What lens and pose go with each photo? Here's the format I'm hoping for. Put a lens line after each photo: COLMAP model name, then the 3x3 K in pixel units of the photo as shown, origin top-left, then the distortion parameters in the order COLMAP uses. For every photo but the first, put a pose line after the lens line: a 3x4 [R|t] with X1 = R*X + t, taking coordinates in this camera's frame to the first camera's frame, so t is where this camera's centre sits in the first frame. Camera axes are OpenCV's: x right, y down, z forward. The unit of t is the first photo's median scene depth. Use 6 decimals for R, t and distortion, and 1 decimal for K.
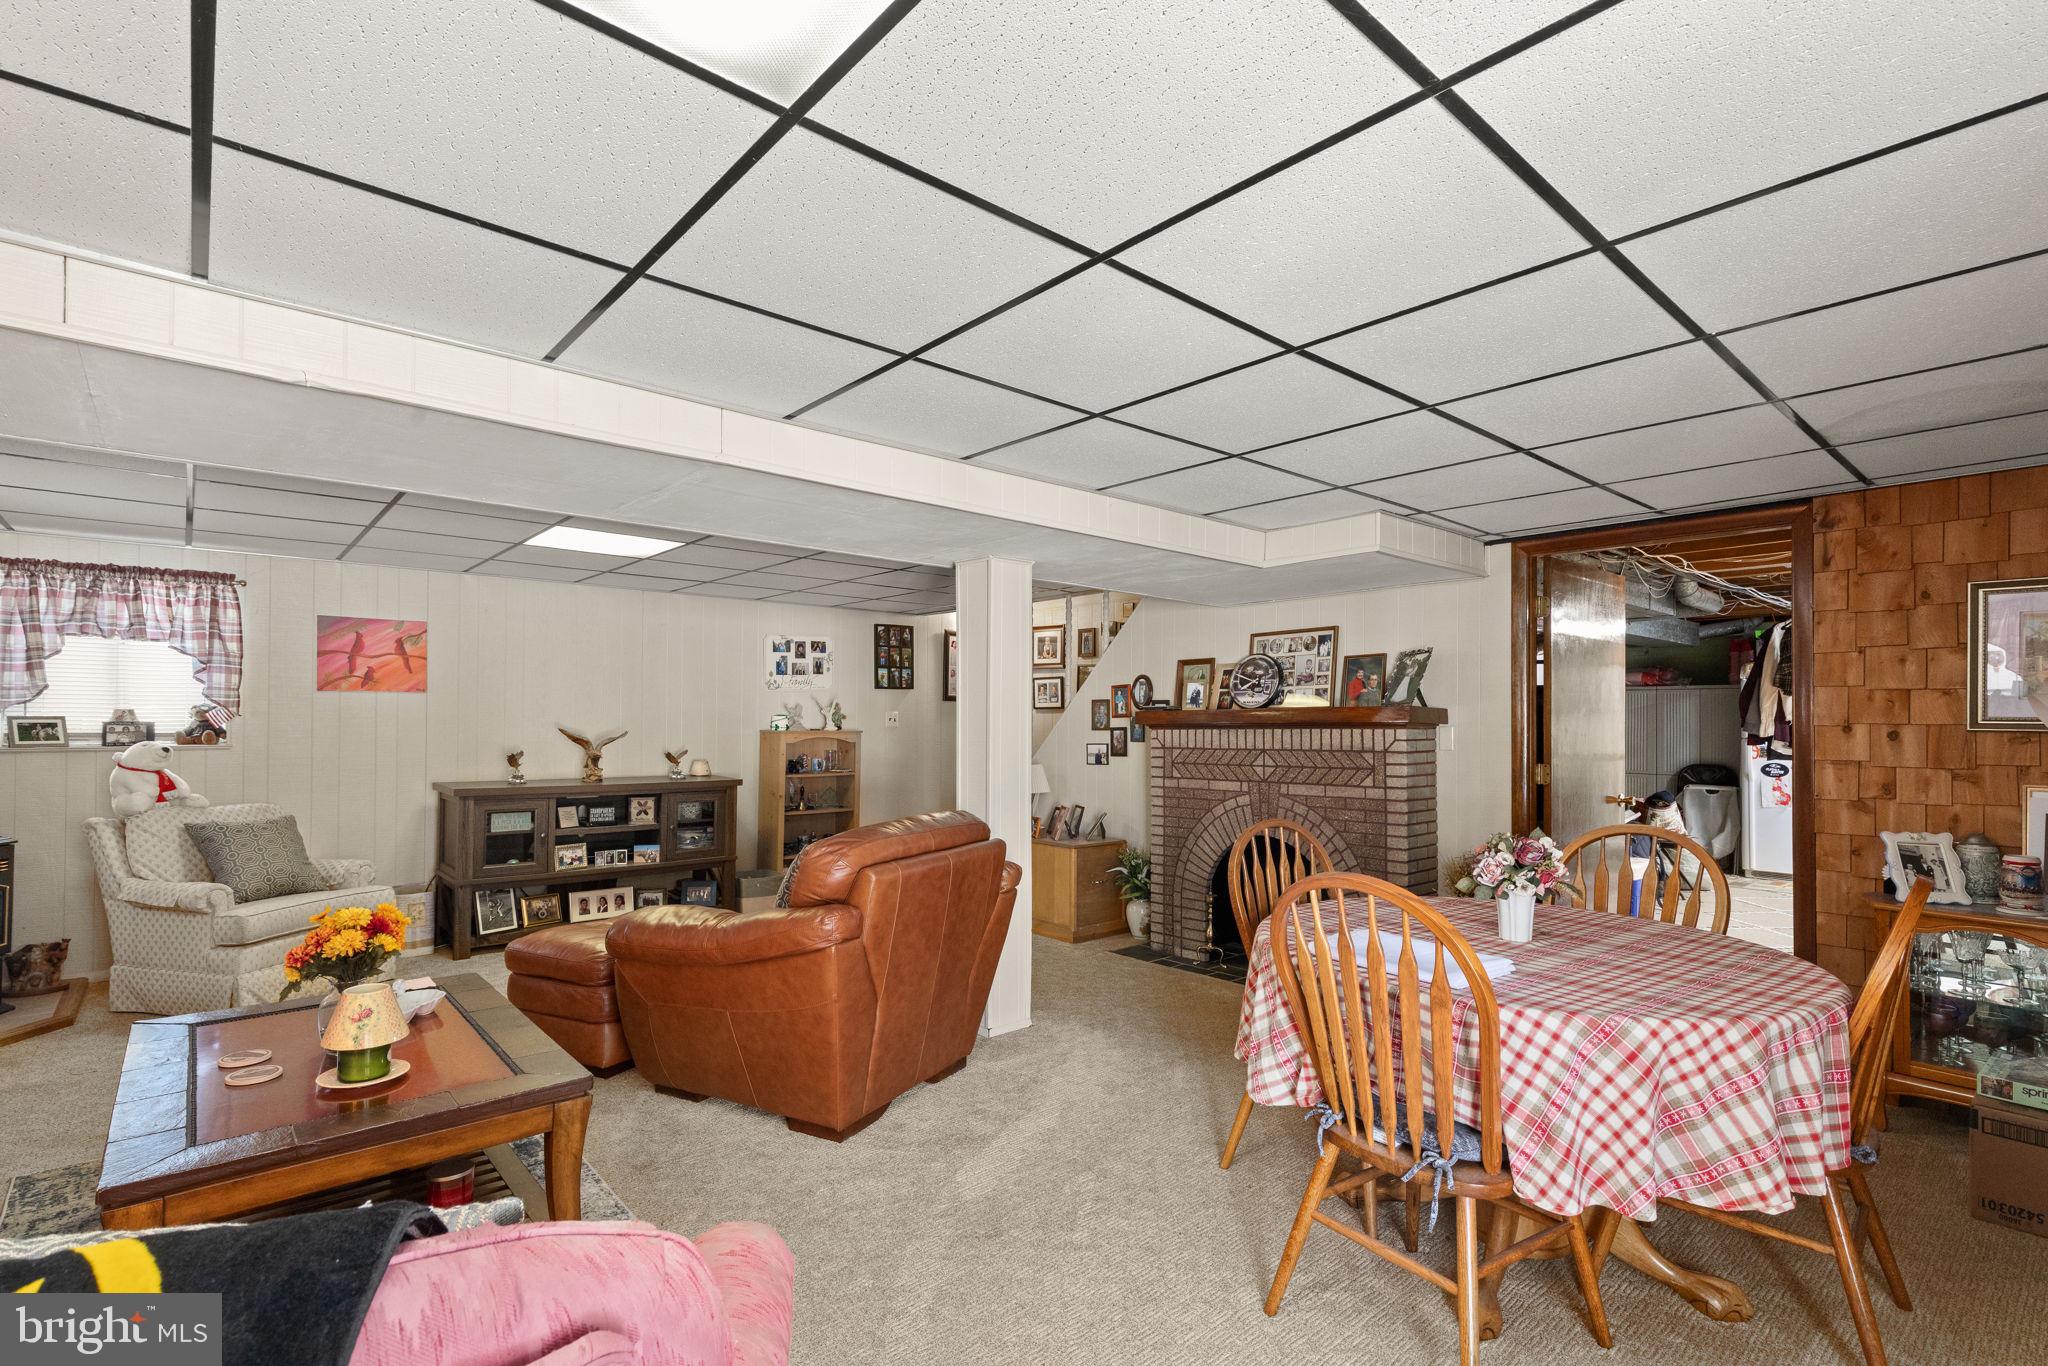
lens RADIAL K [[943.7, 0, 1022.0], [0, 943.7, 701.5], [0, 0, 1]] dist [0.002966, -0.002518]
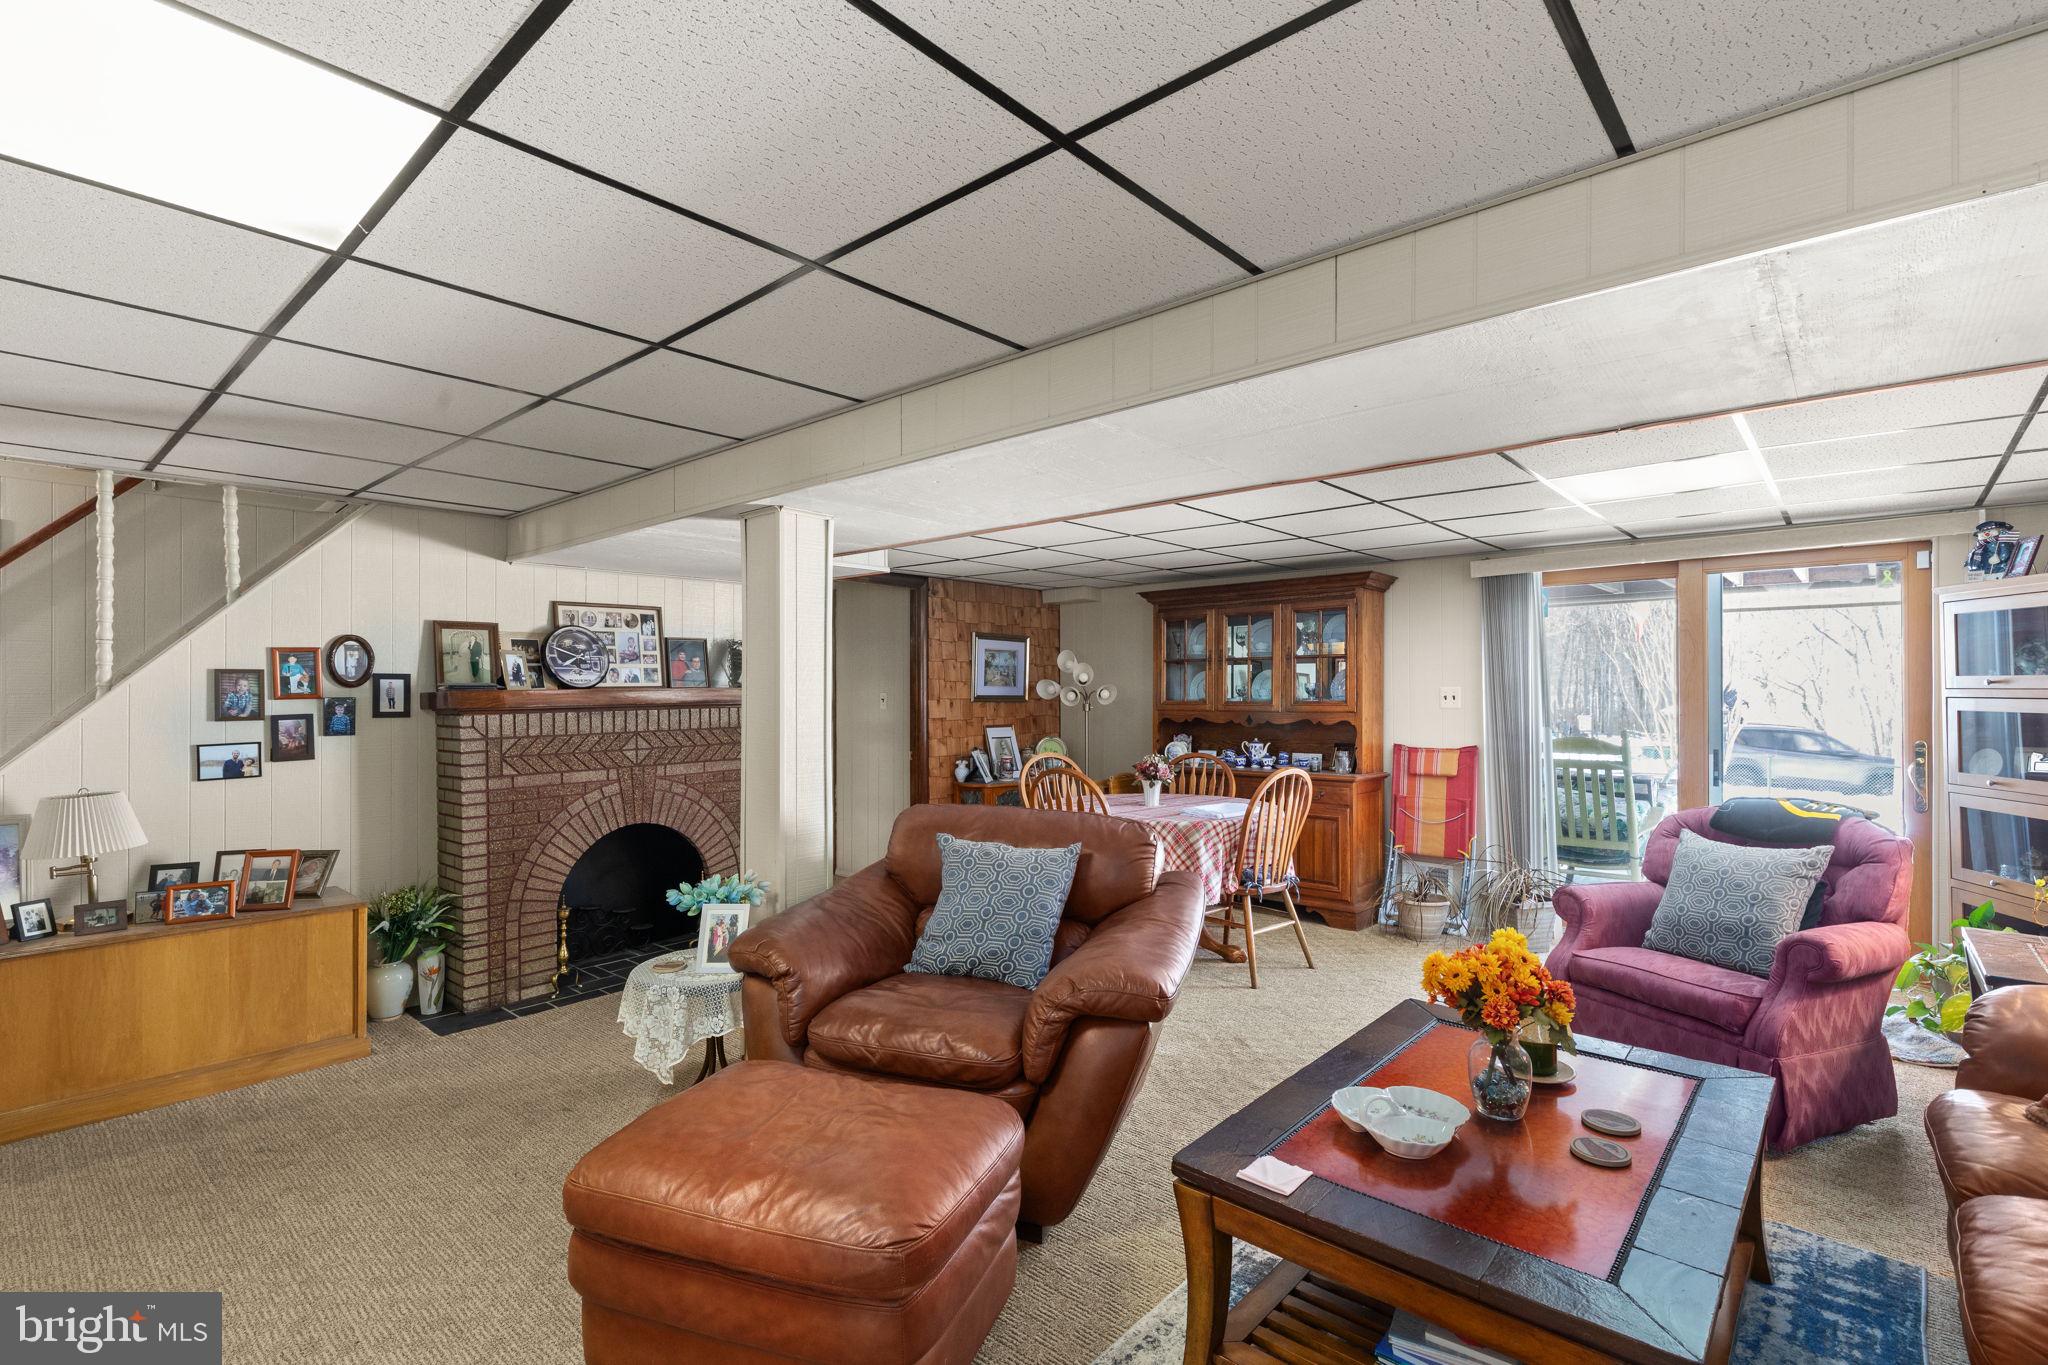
lens RADIAL K [[943.7, 0, 1023.3], [0, 943.7, 684.9], [0, 0, 1]] dist [0.002966, -0.002518]
pose [[-0.122399, 0.005009, 0.992468, -0.679146], [-0.017781, 0.999816, -0.007239, 0.003987], [-0.992322, -0.018533, -0.122288, 0.691542]]
